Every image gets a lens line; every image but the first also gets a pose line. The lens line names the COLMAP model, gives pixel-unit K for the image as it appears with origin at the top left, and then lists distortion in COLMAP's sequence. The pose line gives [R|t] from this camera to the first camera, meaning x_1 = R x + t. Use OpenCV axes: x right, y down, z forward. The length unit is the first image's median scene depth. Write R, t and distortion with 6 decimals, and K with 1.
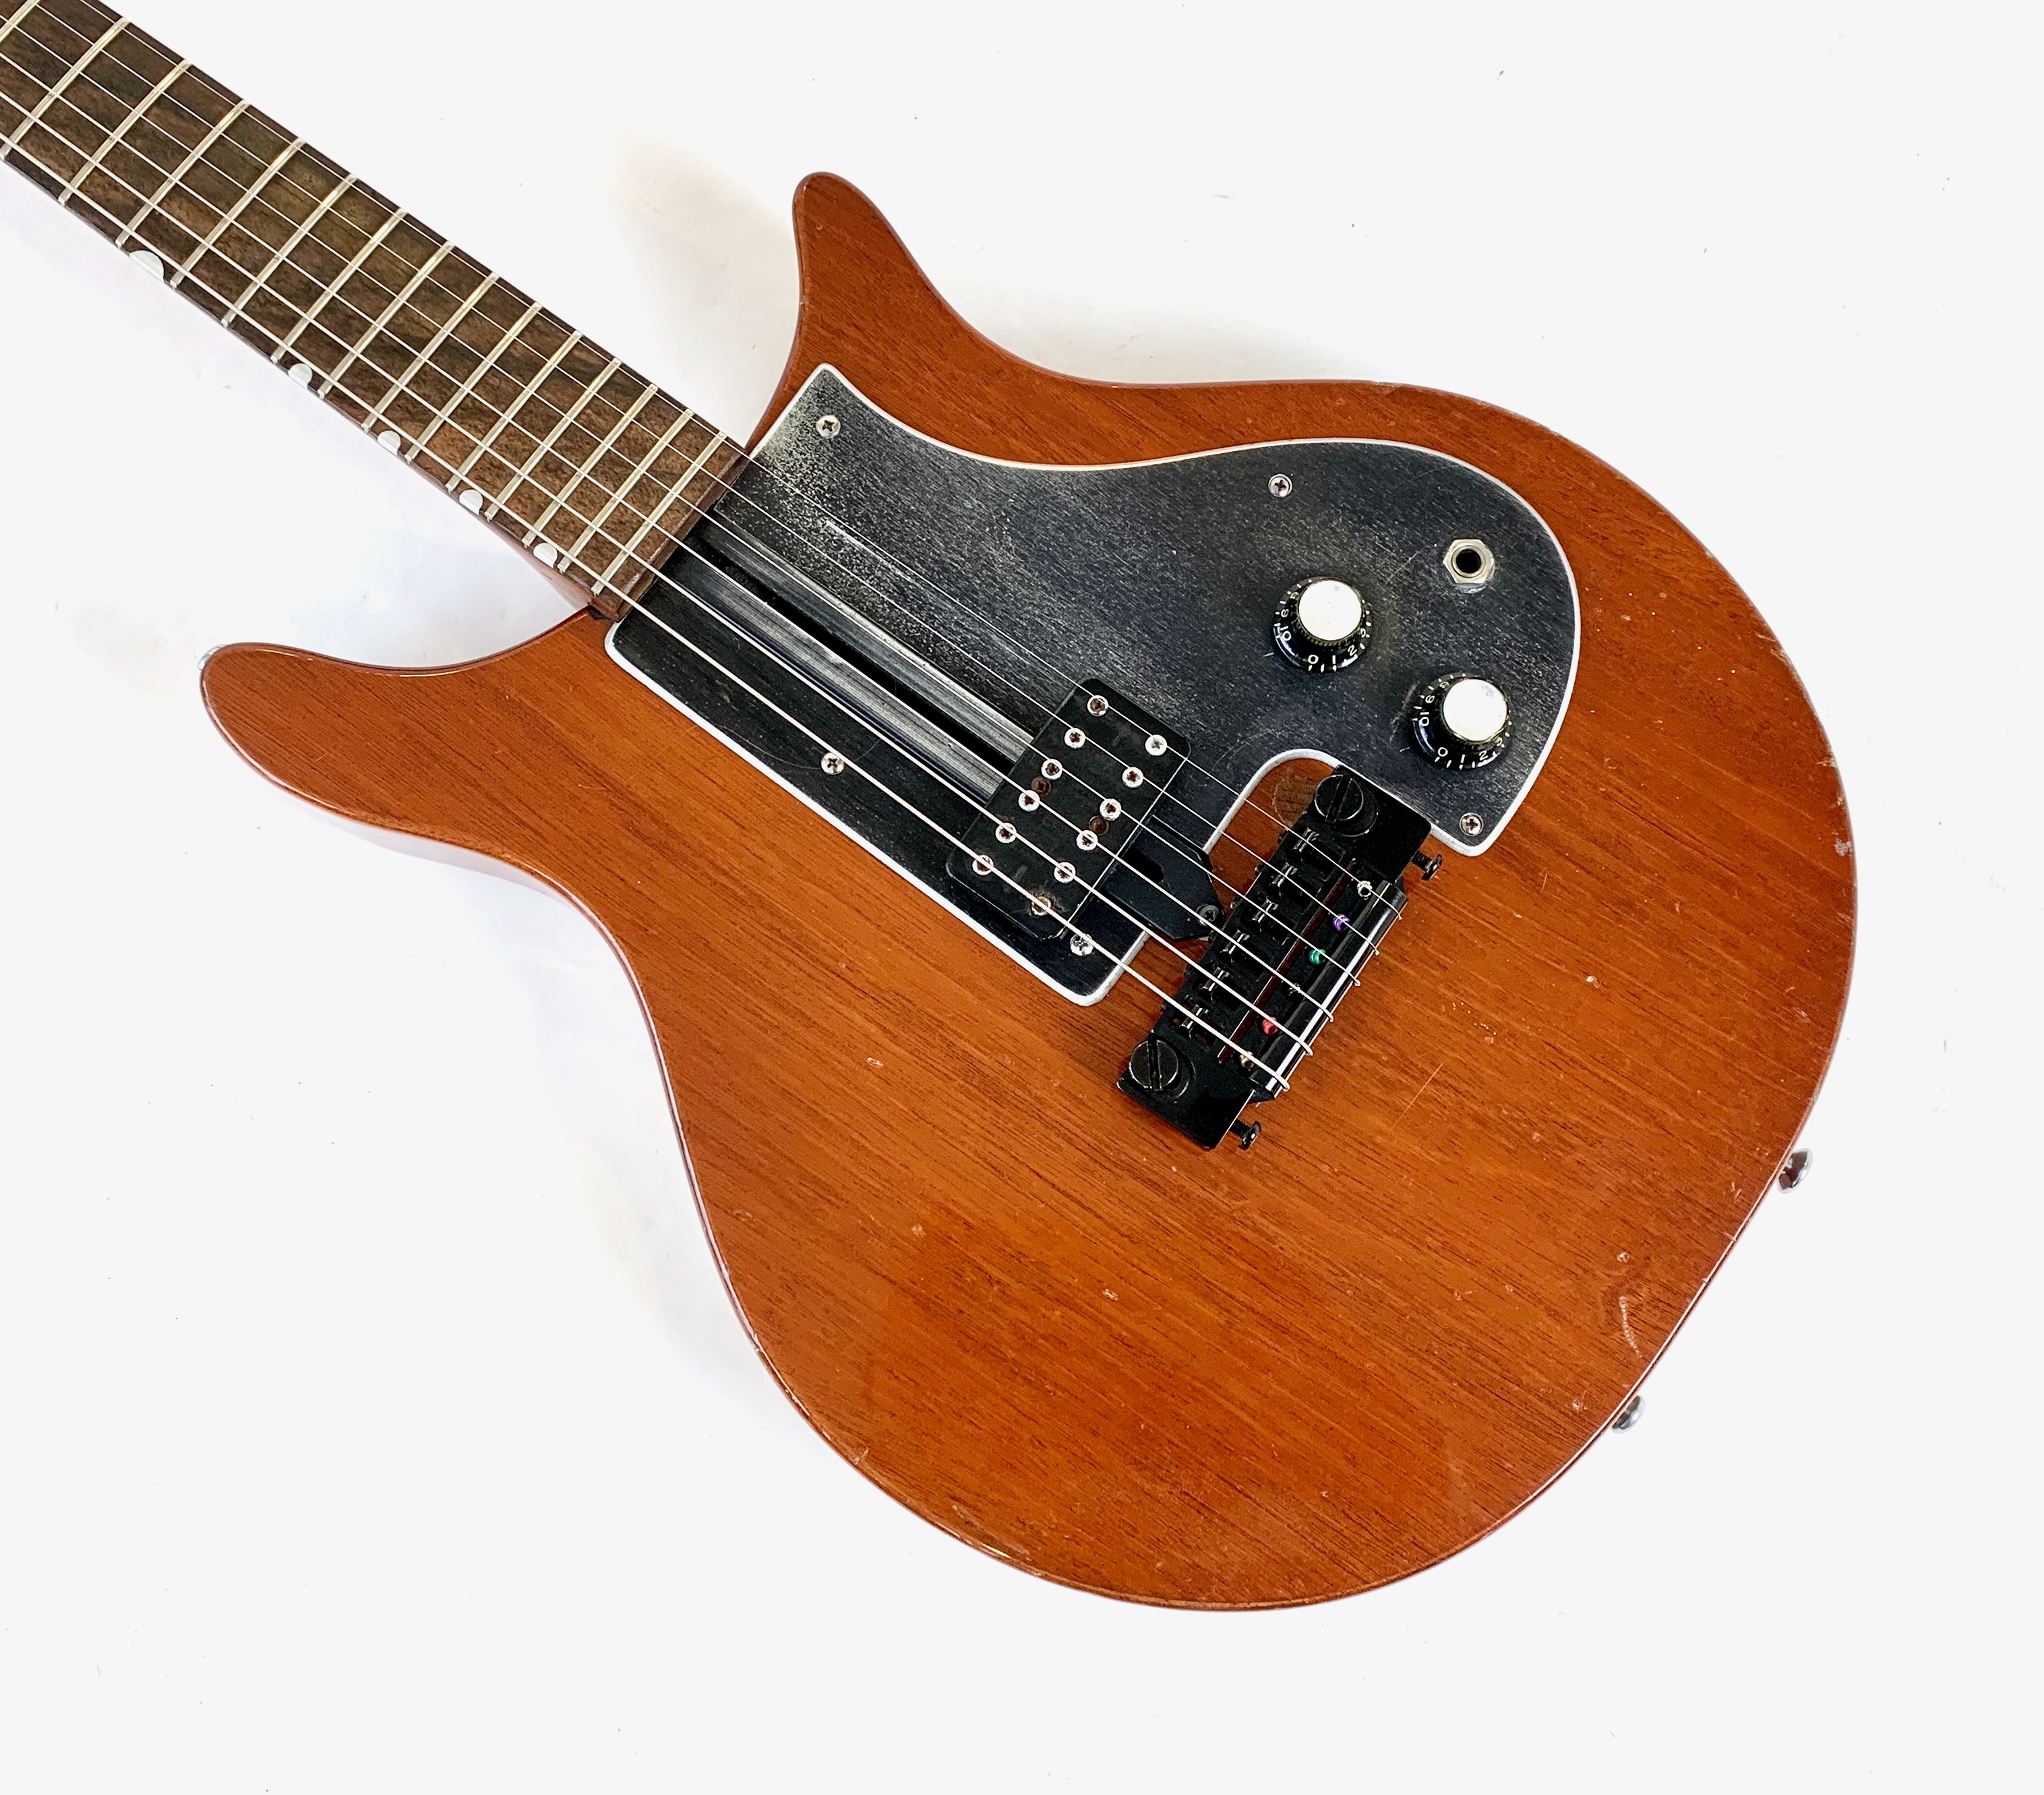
lens RADIAL K [[2094.3, 0, 1017.9], [0, 2094.3, 824.9], [0, 0, 1]] dist [0.220578, -0.680725]
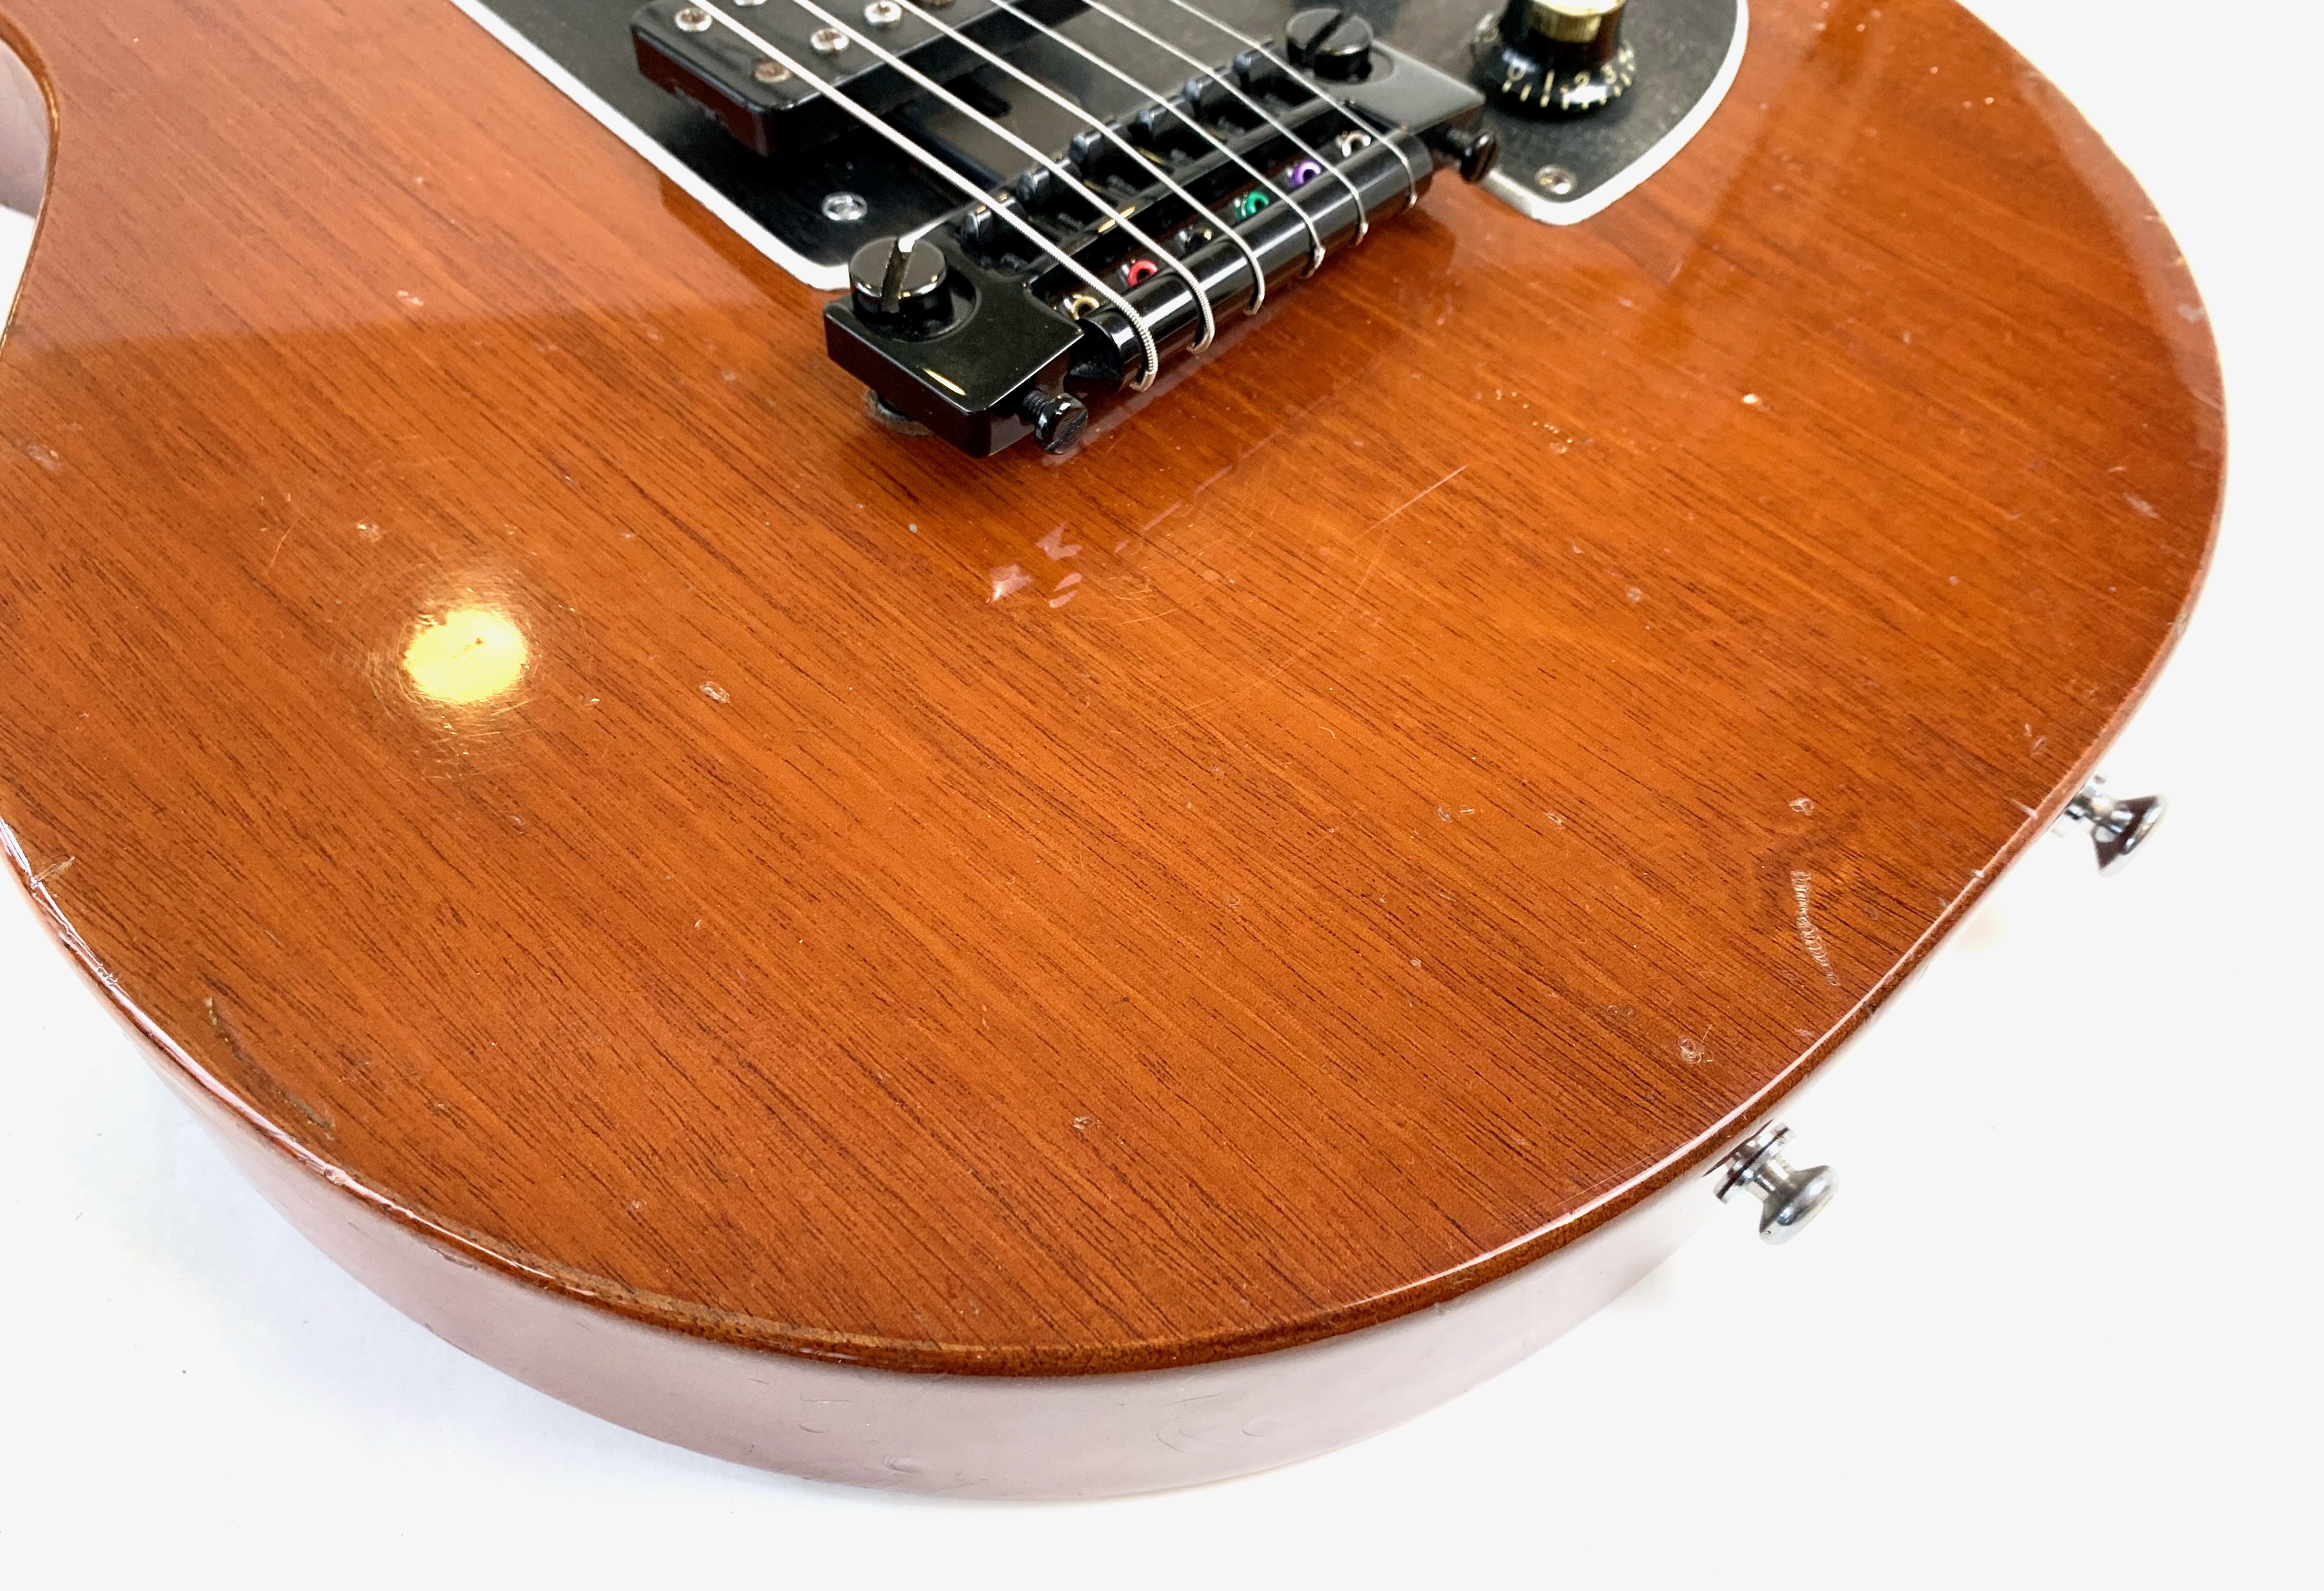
lens RADIAL K [[1817.1, 0, 1170.8], [0, 1817.1, 847.0], [0, 0, 1]] dist [0.054540, -0.150679]
pose [[0.987882, 0.144600, -0.056384, 0.168064], [-0.155091, 0.905863, -0.394155, 0.388539], [-0.005919, 0.398124, 0.917313, 0.625425]]
